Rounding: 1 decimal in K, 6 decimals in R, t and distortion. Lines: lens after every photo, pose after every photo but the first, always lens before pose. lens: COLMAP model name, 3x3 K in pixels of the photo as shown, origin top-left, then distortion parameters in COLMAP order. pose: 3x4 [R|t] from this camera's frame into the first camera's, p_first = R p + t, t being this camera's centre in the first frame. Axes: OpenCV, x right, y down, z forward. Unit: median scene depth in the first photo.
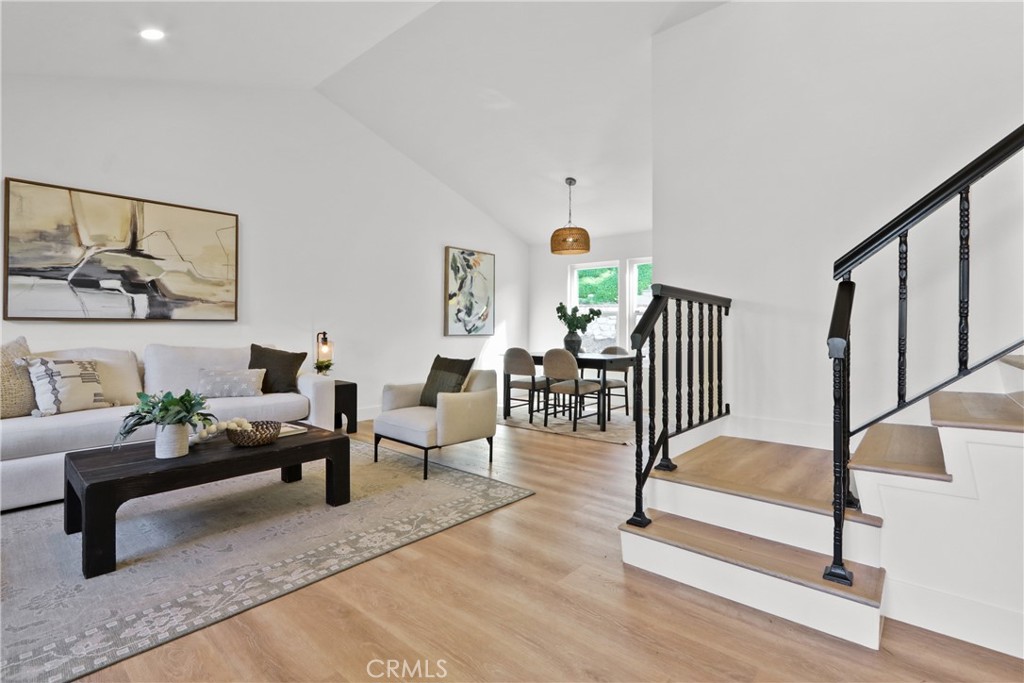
lens RADIAL K [[472.0, 0, 505.3], [0, 472.0, 325.8], [0, 0, 1]] dist [-0.019446, 0.002225]
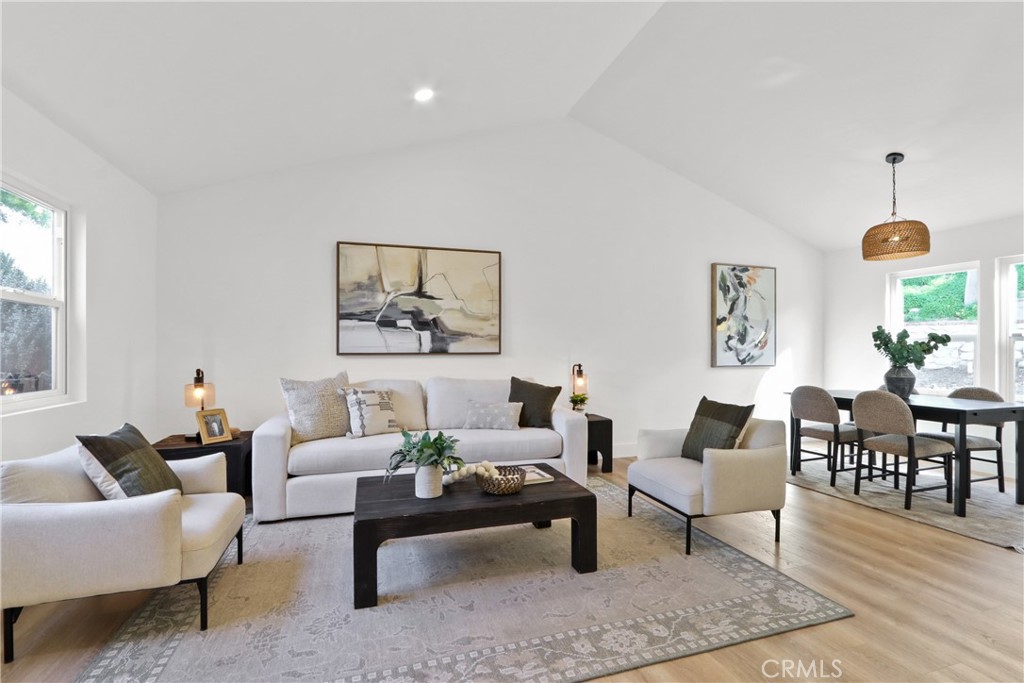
lens RADIAL K [[467.3, 0, 528.0], [0, 467.3, 354.0], [0, 0, 1]] dist [-0.013196, 0.001133]
pose [[0.876887, -0.002380, -0.480690, -0.020883], [0.009679, 0.999872, 0.012706, -0.027622], [0.480599, -0.015795, 0.876798, 0.141113]]
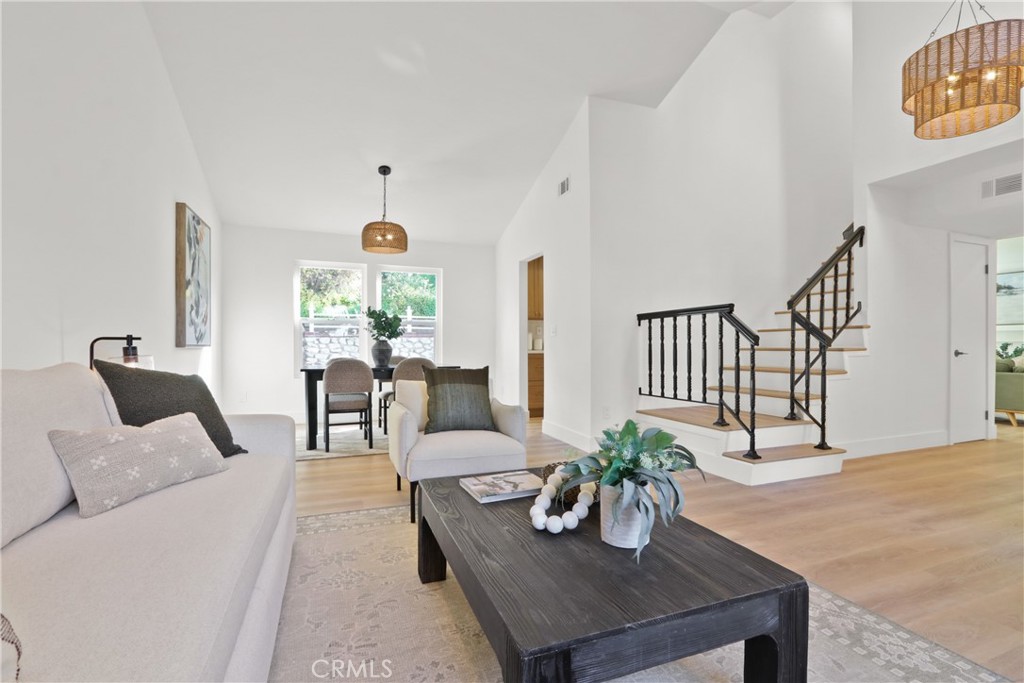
lens RADIAL K [[472.0, 0, 510.3], [0, 472.0, 350.8], [0, 0, 1]] dist [-0.019446, 0.002225]
pose [[0.474411, -0.017520, 0.880129, -0.842653], [-0.009287, 0.999647, 0.024905, 0.017926], [-0.880254, -0.019989, 0.474081, 0.557577]]
